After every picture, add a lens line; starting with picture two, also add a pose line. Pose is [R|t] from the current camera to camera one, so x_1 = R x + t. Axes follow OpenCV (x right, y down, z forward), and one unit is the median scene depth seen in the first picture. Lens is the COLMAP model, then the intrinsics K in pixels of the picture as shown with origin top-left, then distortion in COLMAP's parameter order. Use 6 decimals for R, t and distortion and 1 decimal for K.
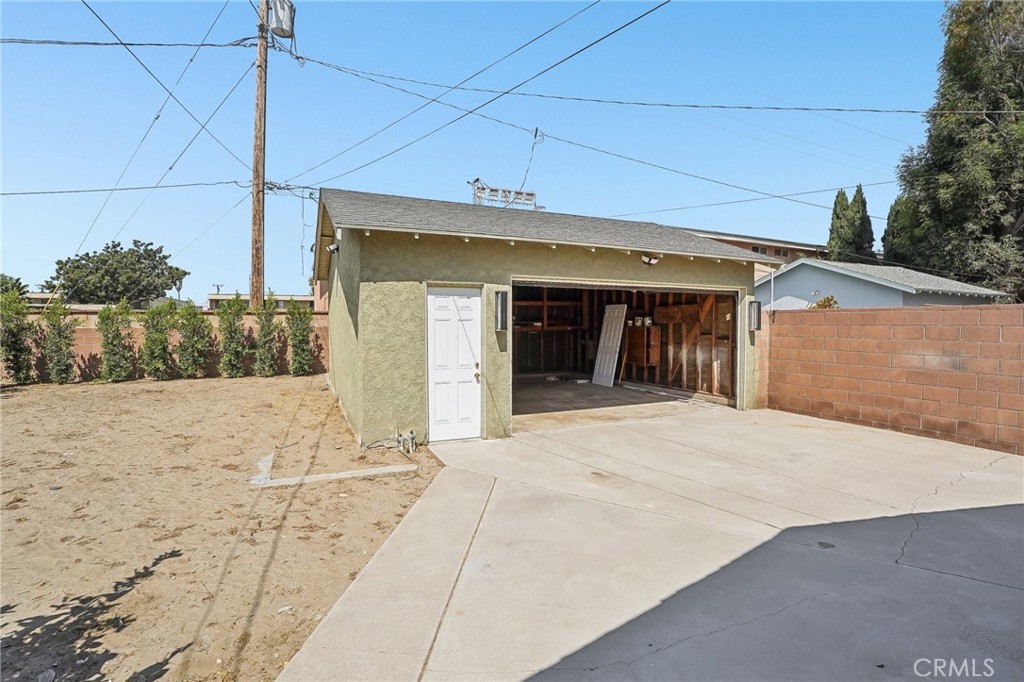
lens RADIAL K [[474.7, 0, 511.6], [0, 474.7, 325.5], [0, 0, 1]] dist [-0.051372, 0.016029]
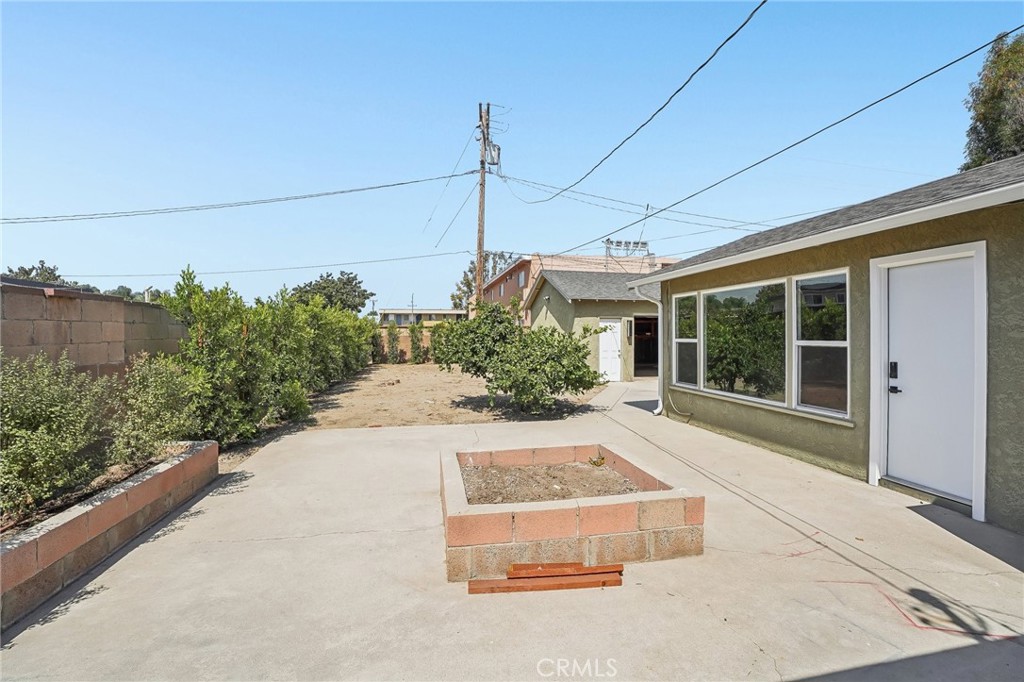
lens RADIAL K [[474.7, 0, 511.6], [0, 474.7, 325.5], [0, 0, 1]] dist [-0.051372, 0.016029]
pose [[0.970677, -0.002840, -0.240370, -0.011560], [-0.002026, 0.999798, -0.019992, 0.001928], [0.240378, 0.019893, 0.970476, -0.672572]]
